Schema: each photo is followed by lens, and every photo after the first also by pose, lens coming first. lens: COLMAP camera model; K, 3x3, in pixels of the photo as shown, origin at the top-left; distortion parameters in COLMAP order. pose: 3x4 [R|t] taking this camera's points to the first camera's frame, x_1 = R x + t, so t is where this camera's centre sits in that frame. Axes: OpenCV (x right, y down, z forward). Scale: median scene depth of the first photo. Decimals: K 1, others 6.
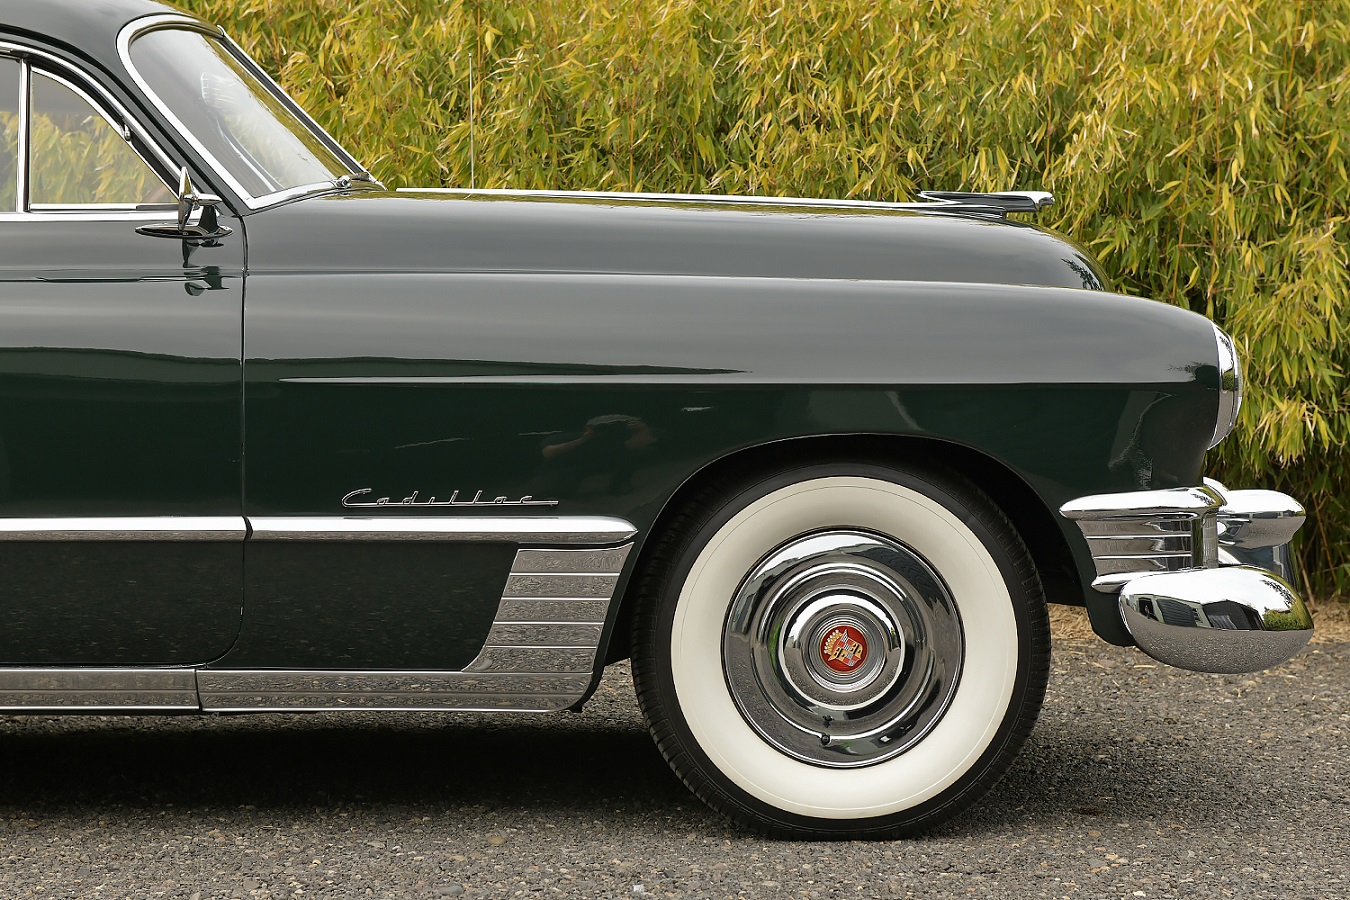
lens RADIAL K [[2701.5, 0, 675.0], [0, 2701.5, 450.0], [0, 0, 1]] dist [-0.073591, -0.045874]
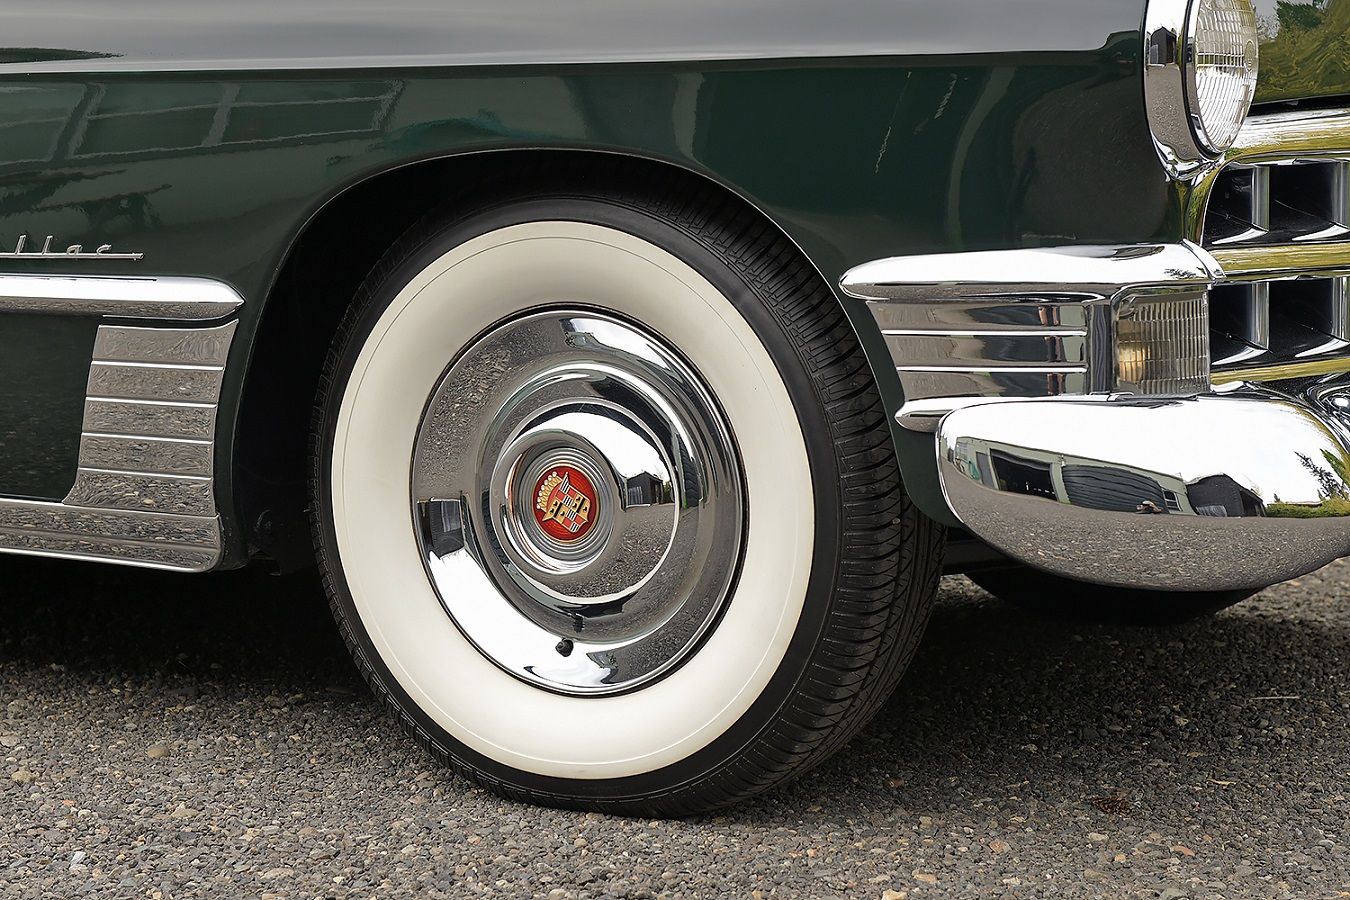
lens RADIAL K [[2701.5, 0, 675.0], [0, 2701.5, 450.0], [0, 0, 1]] dist [-0.073591, -0.045874]
pose [[0.885810, 0.048792, -0.461476, 0.372957], [-0.015812, 0.997053, 0.075068, 0.015242], [0.463779, -0.059199, 0.883971, 0.475535]]
